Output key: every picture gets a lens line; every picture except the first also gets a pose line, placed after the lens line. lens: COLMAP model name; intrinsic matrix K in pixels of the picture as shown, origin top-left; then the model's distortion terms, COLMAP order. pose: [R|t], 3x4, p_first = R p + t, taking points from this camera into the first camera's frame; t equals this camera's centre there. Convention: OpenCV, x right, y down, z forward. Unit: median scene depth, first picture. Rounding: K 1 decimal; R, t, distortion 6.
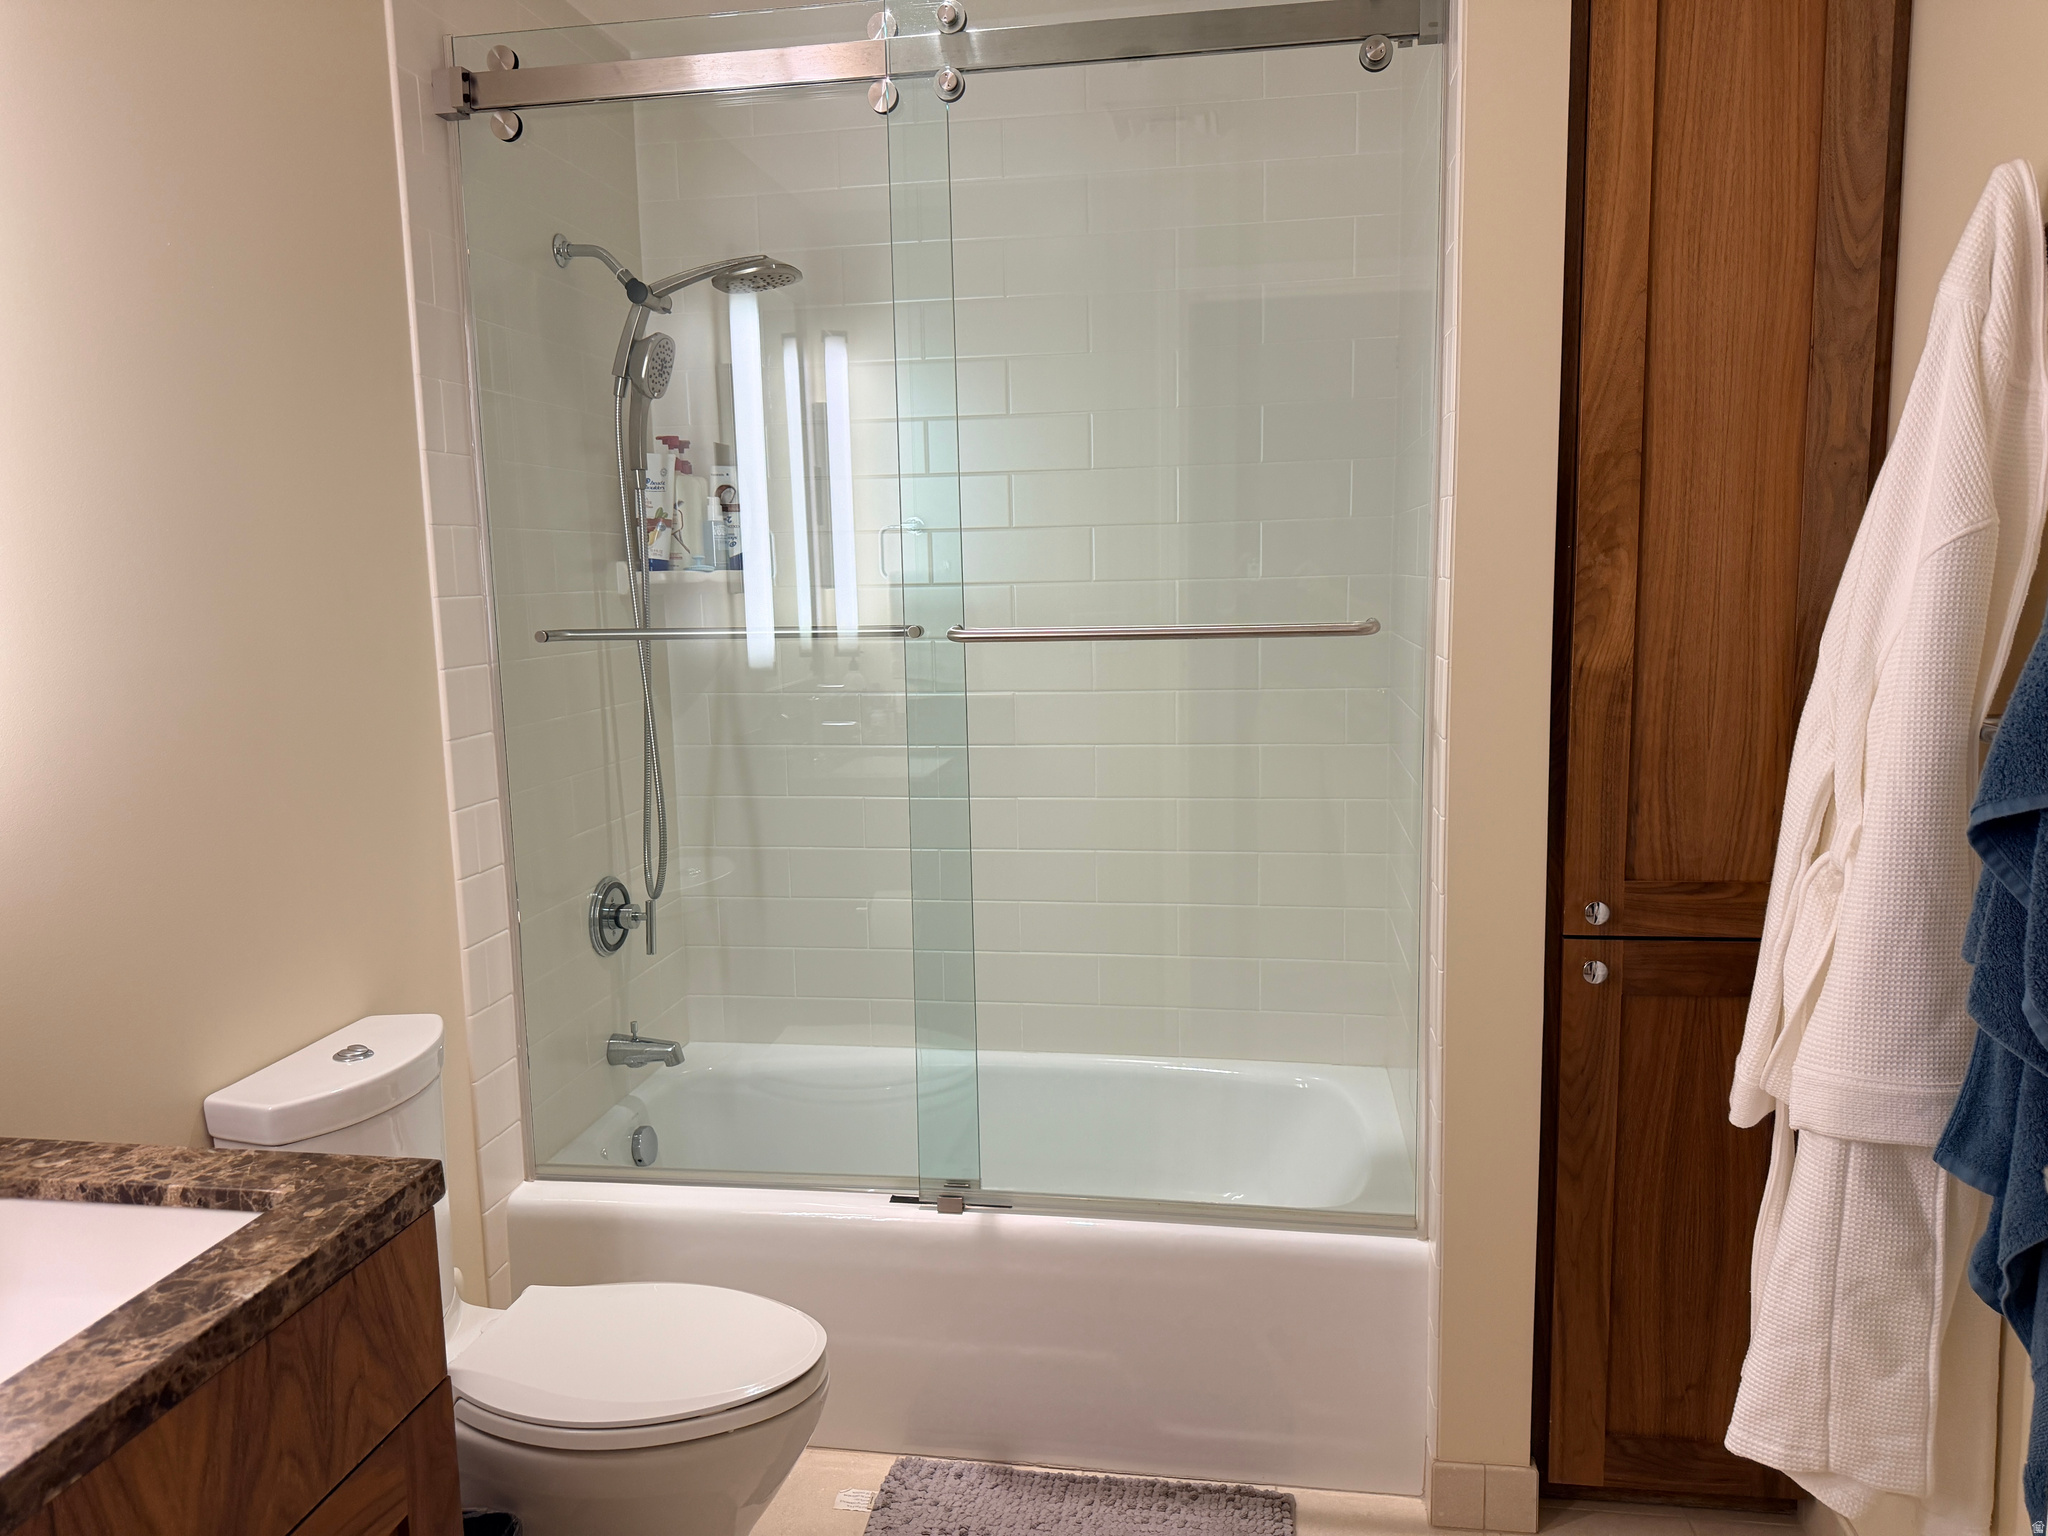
lens RADIAL K [[1463.0, 0, 1023.9], [0, 1463.0, 763.4], [0, 0, 1]] dist [-0.003713, -0.005819]
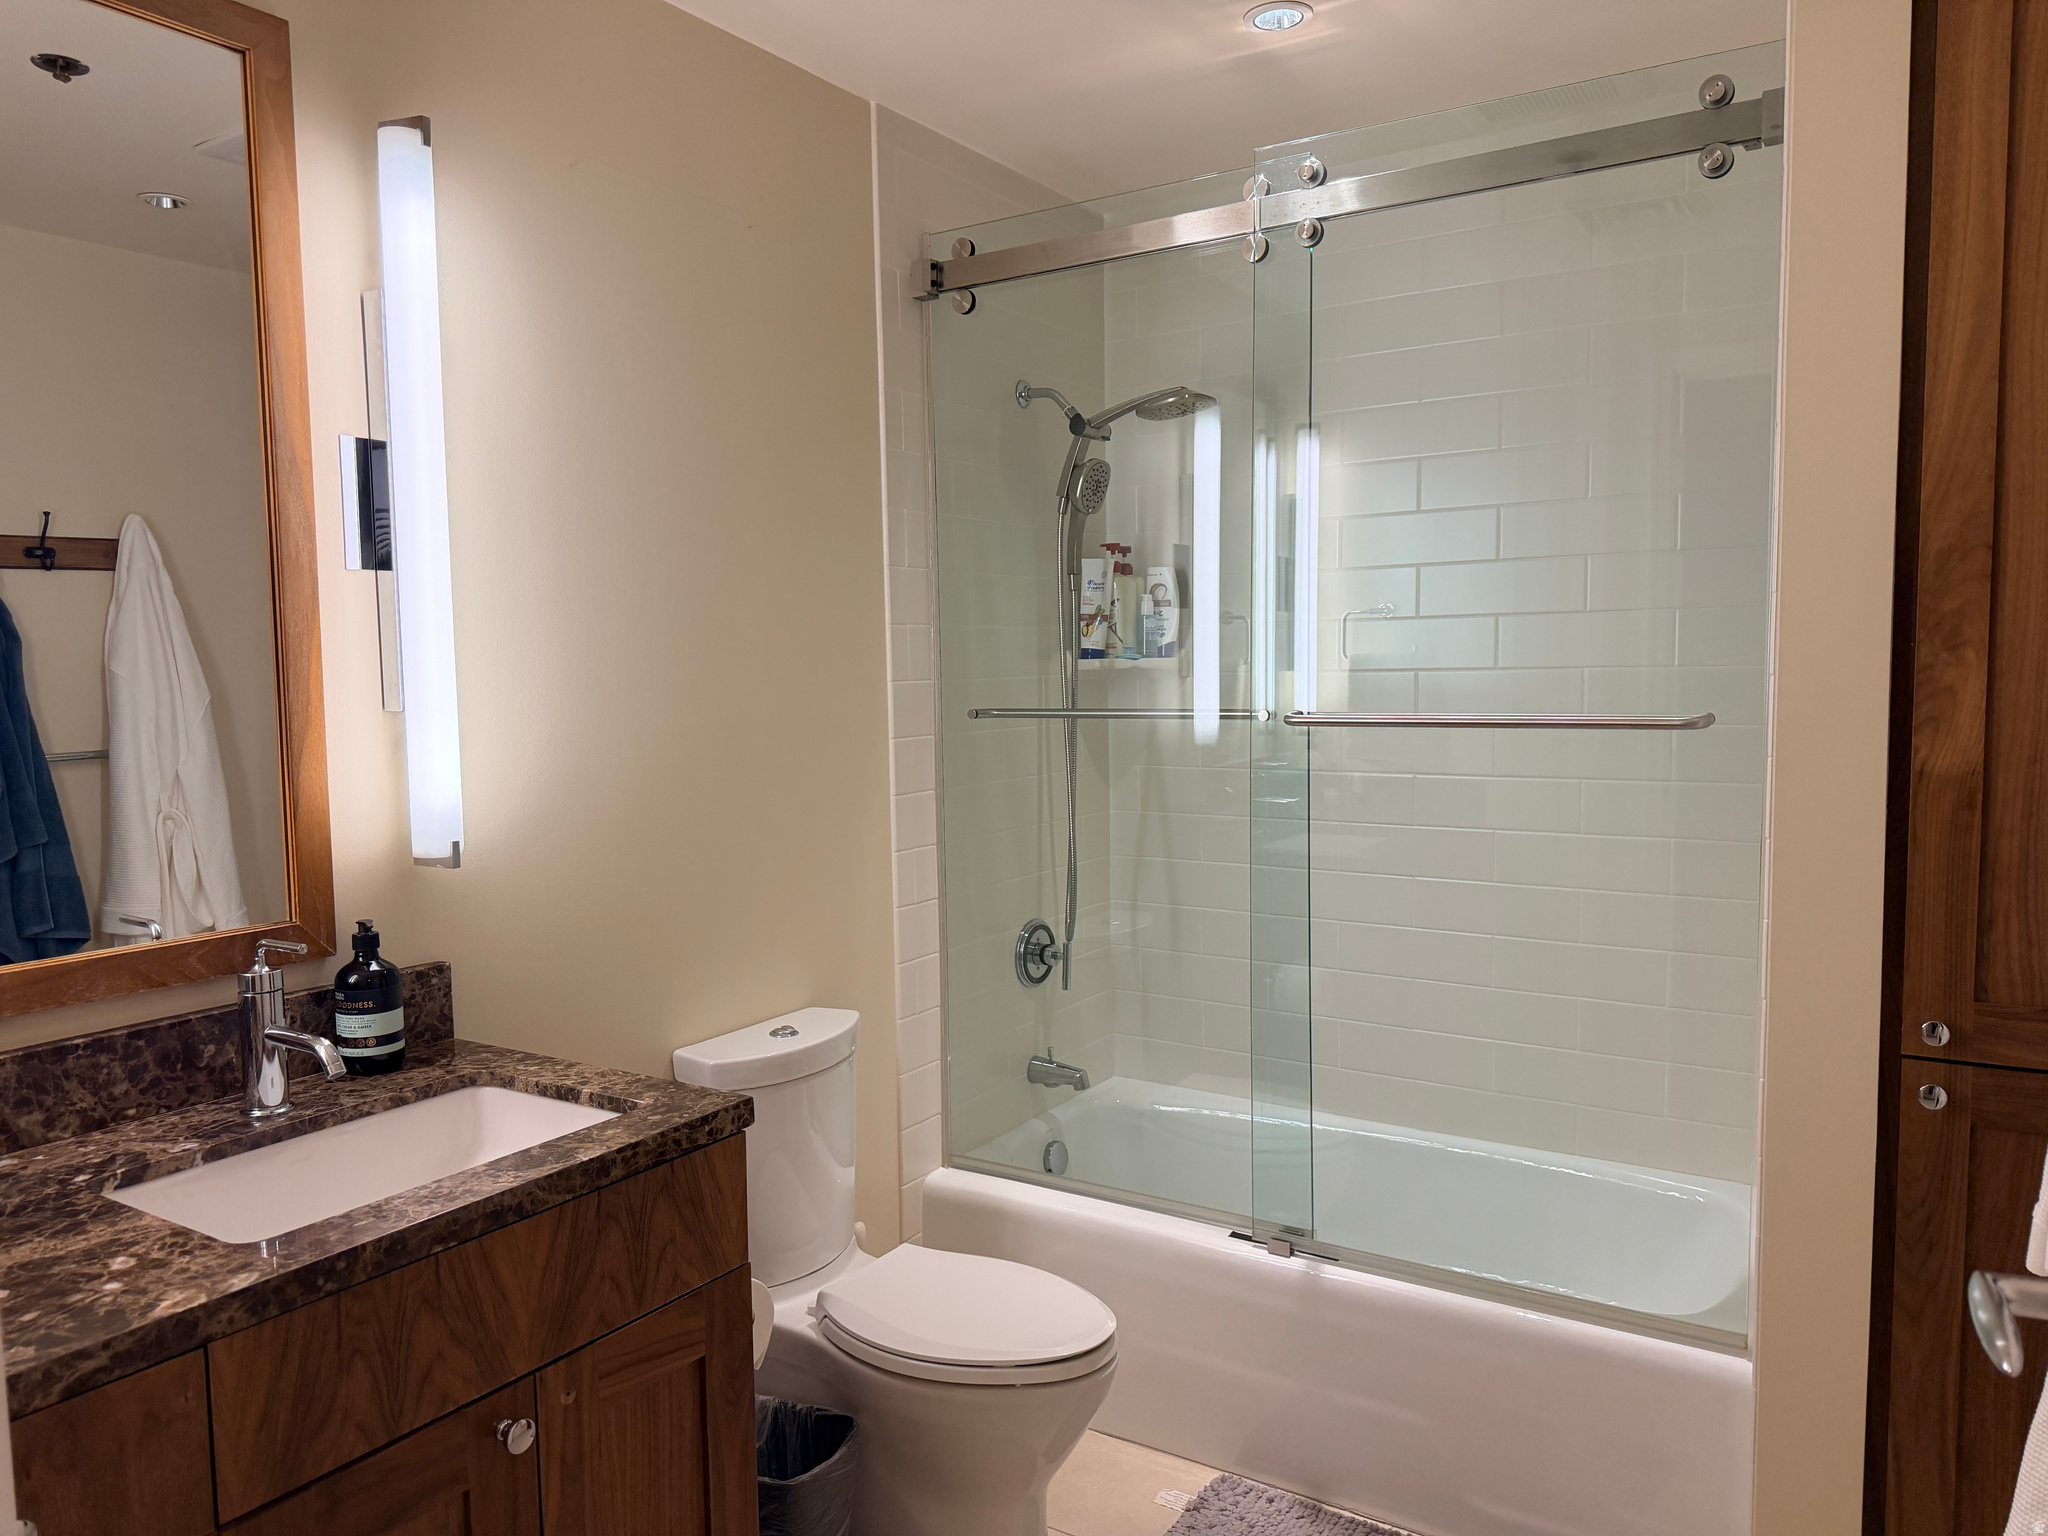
lens RADIAL K [[1447.7, 0, 1024.0], [0, 1447.7, 768.0], [0, 0, 1]] dist [0.073428, -0.122842]
pose [[0.915894, 0.037403, -0.399675, 0.204681], [-0.056926, 0.997689, -0.037085, 0.000531], [0.397364, 0.056718, 0.915906, -0.089878]]
